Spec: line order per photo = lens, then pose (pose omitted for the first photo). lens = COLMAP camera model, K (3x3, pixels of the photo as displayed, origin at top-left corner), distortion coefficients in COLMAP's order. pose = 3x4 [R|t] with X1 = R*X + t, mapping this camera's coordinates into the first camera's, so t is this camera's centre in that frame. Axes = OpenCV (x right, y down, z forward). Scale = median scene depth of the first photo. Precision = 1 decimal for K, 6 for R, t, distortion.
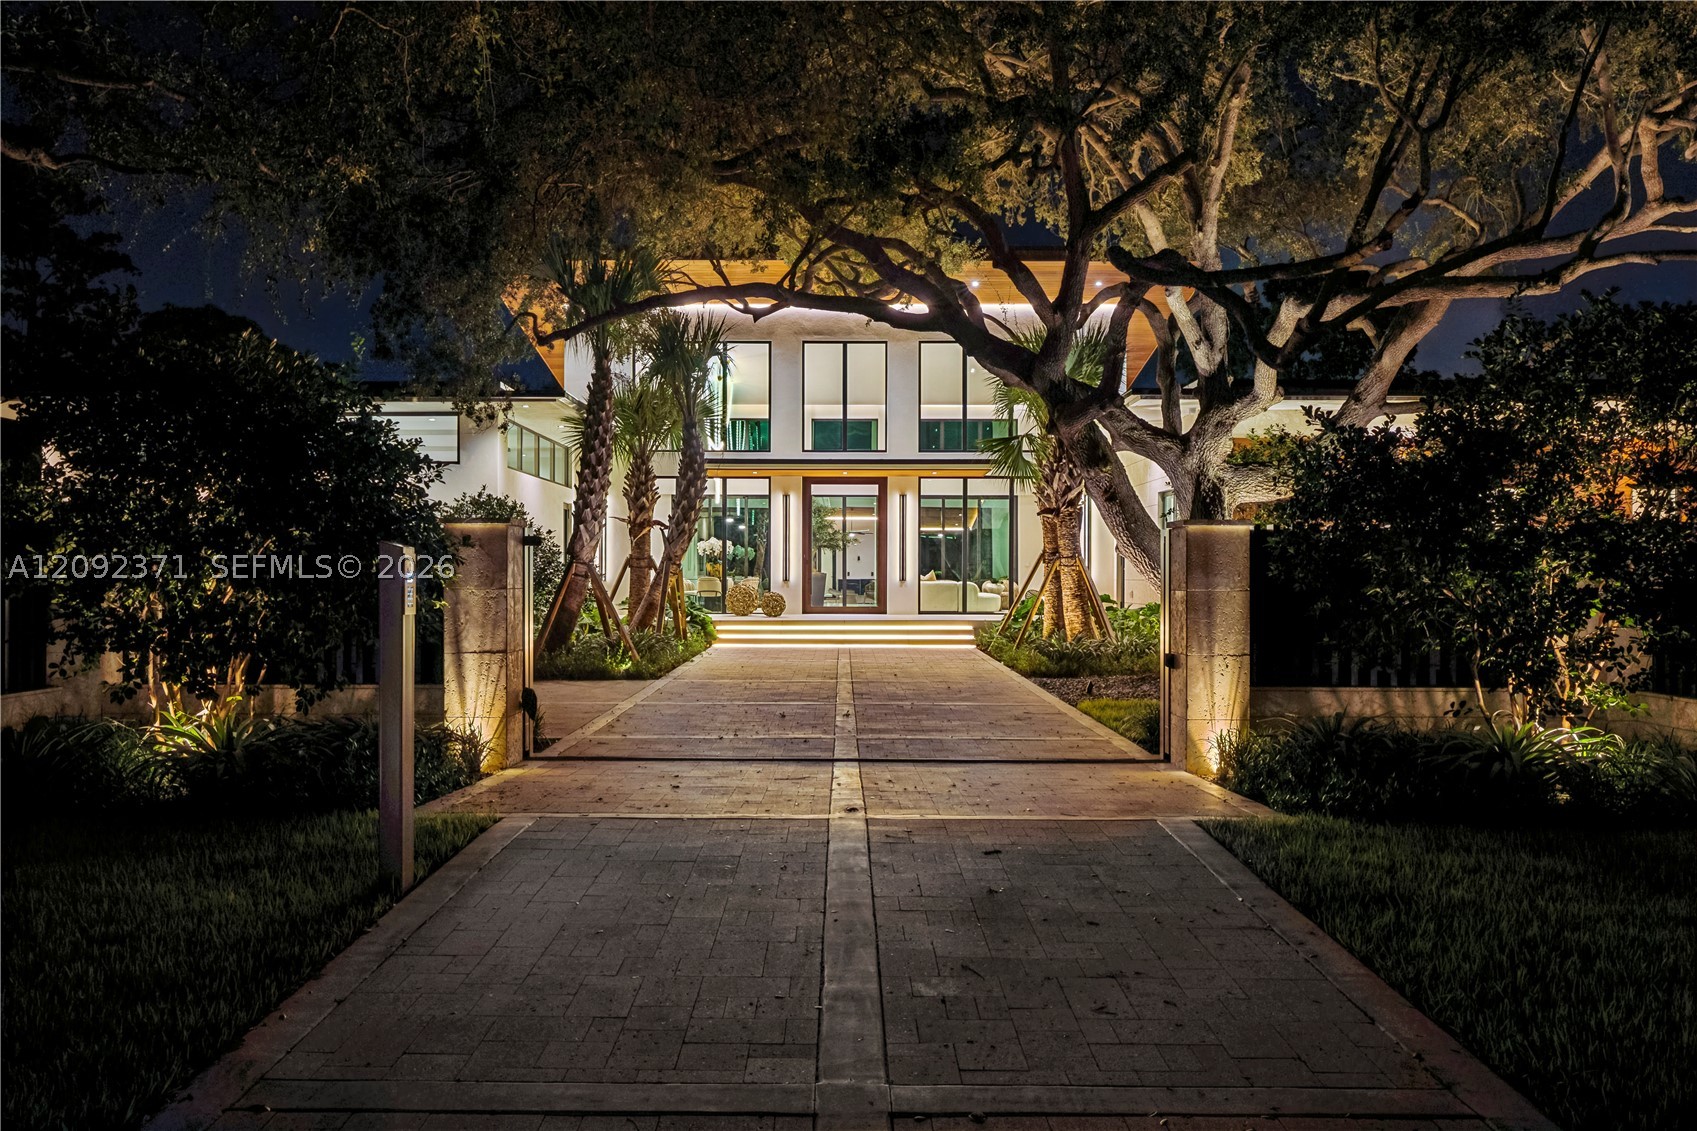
lens RADIAL K [[1370.3, 0, 848.5], [0, 1370.3, 565.5], [0, 0, 1]] dist [0.001514, -0.000218]
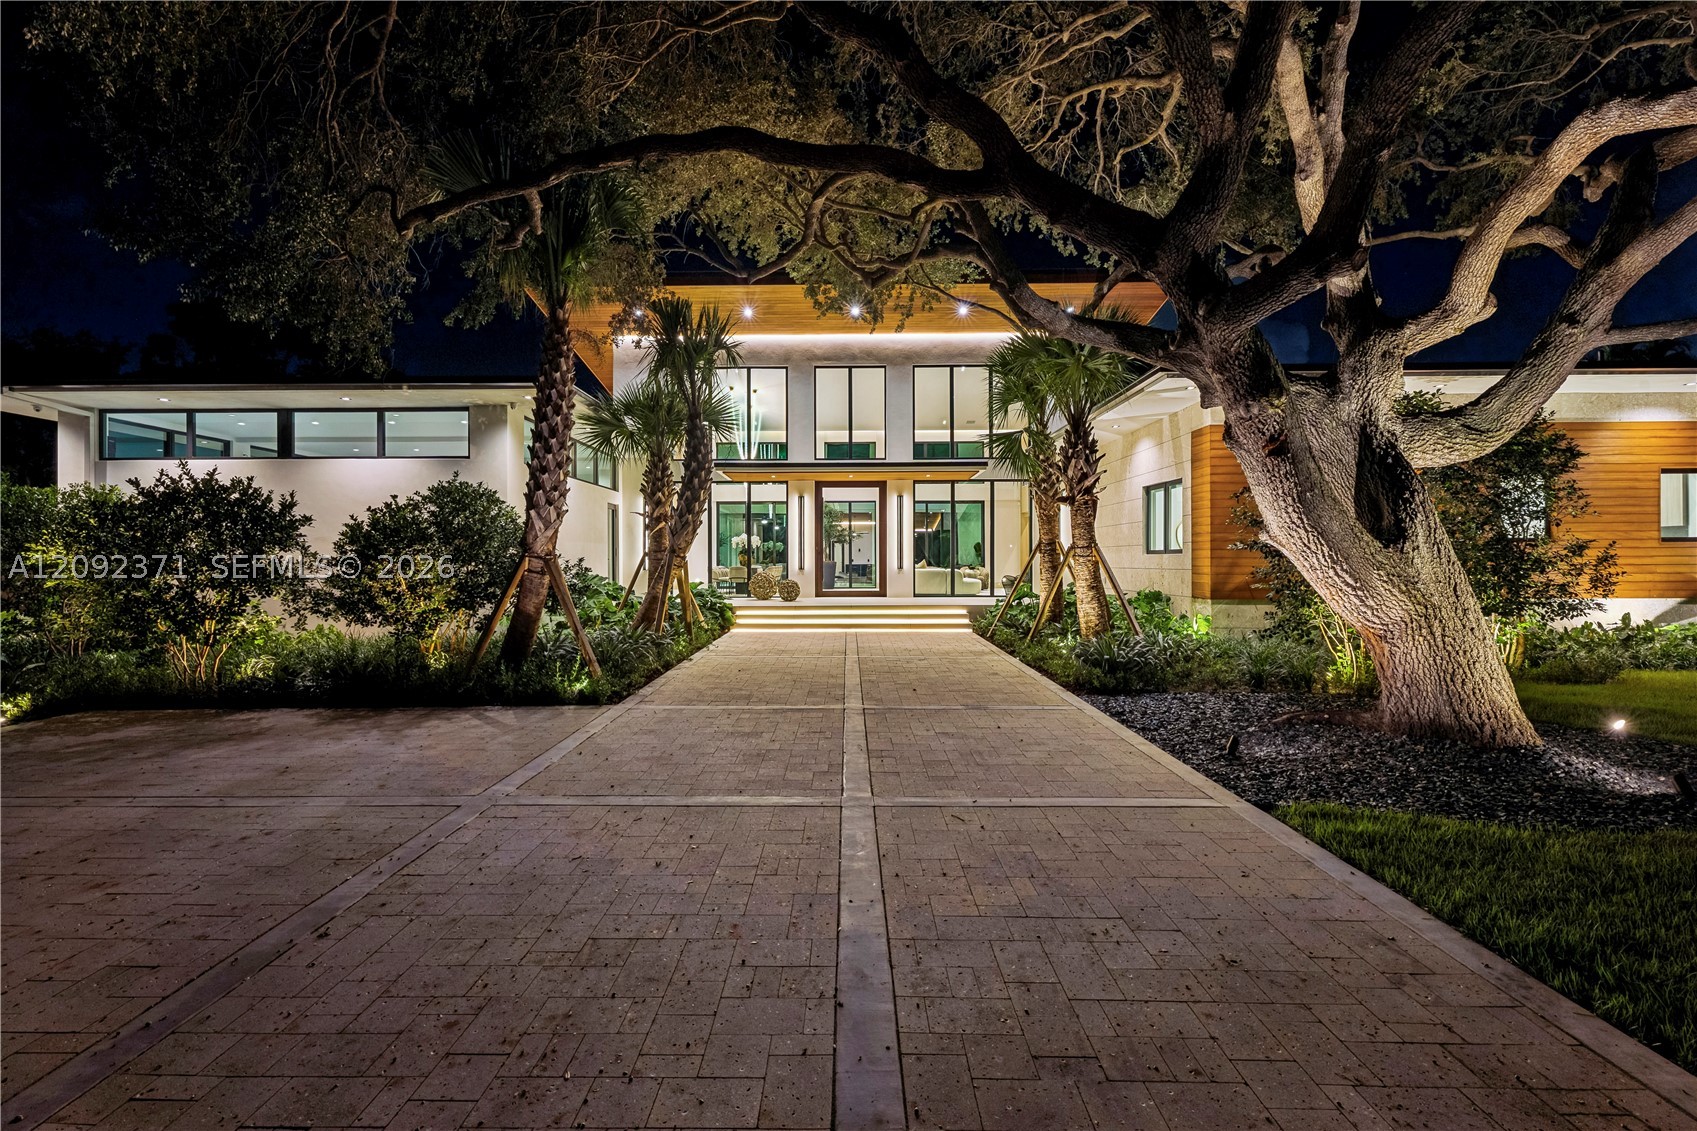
lens RADIAL K [[755.7, 0, 848.5], [0, 755.7, 565.5], [0, 0, 1]] dist [0.002137, 0.000069]
pose [[0.999972, -0.005849, -0.004569, -0.002488], [0.005916, 0.999874, 0.014749, -0.001664], [0.004482, -0.014776, 0.999881, 0.396013]]
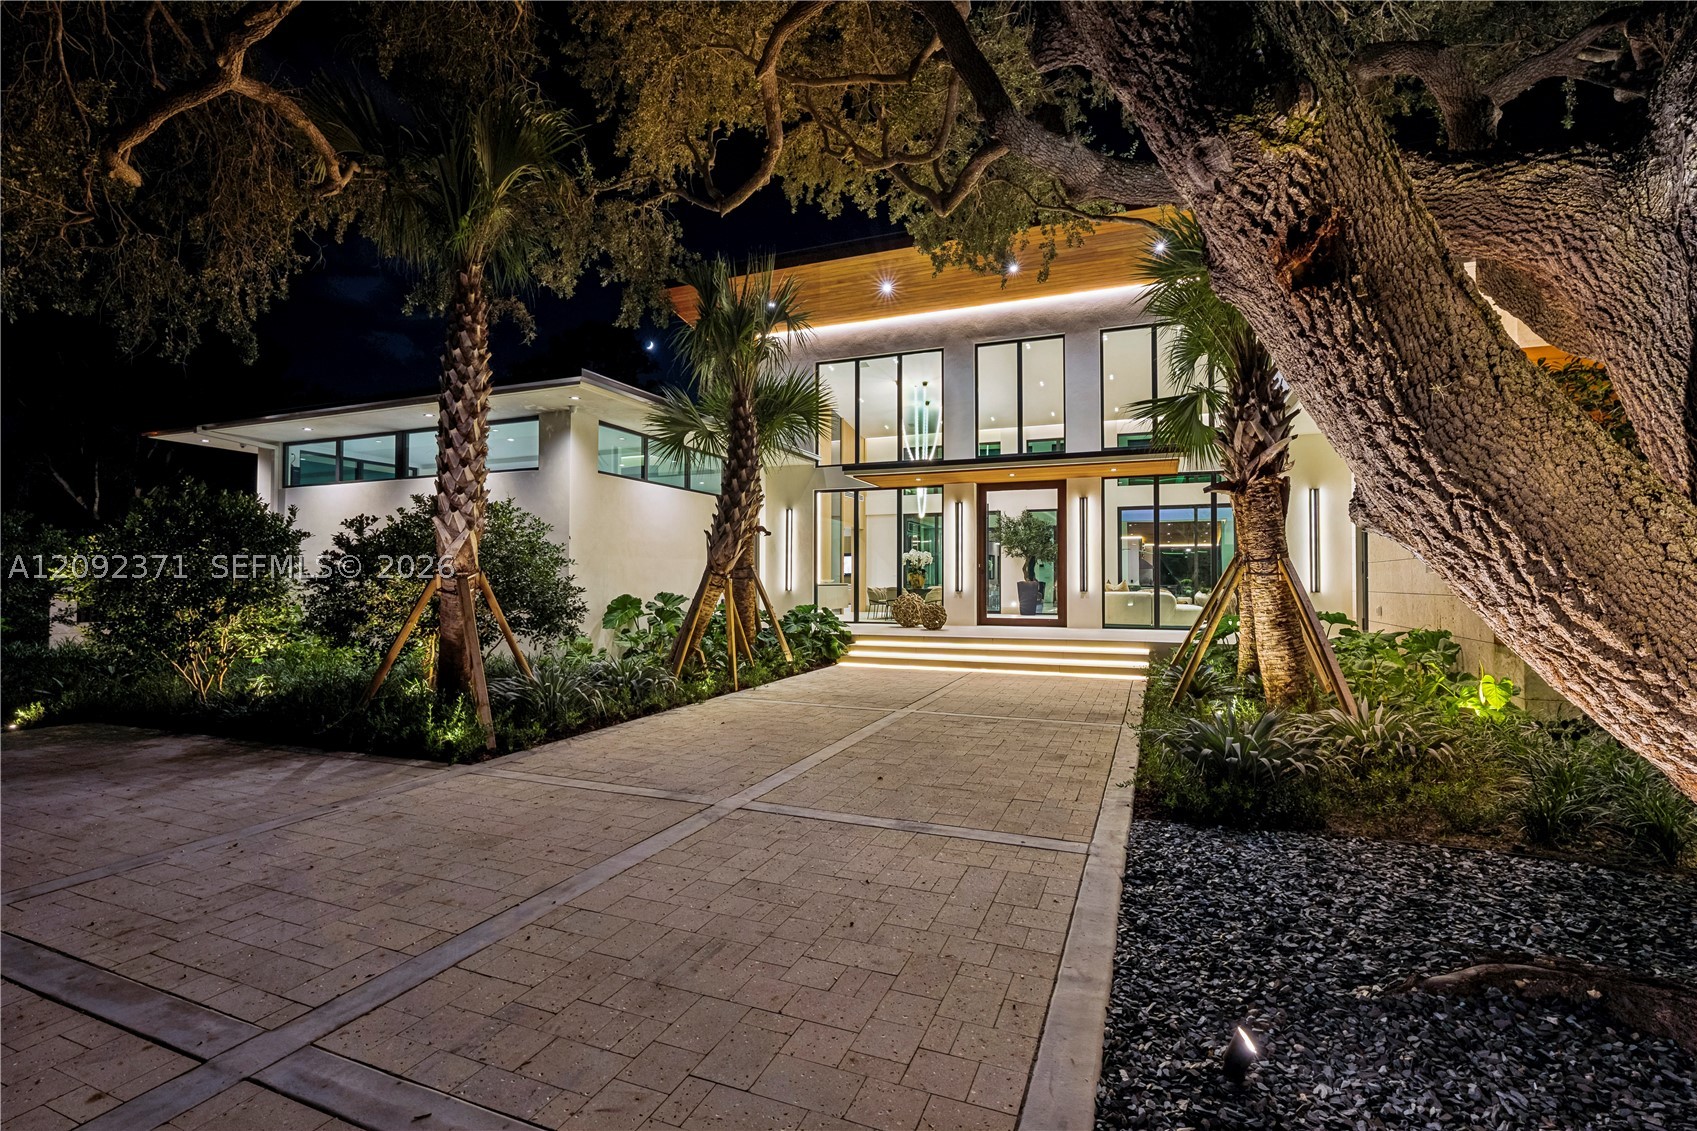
lens RADIAL K [[781.1, 0, 848.5], [0, 781.1, 565.5], [0, 0, 1]] dist [-0.011985, 0.000276]
pose [[0.926901, -0.009444, -0.375186, 0.101450], [0.004588, 0.999894, -0.013832, 0.000332], [0.375277, 0.011100, 0.926846, 0.518688]]
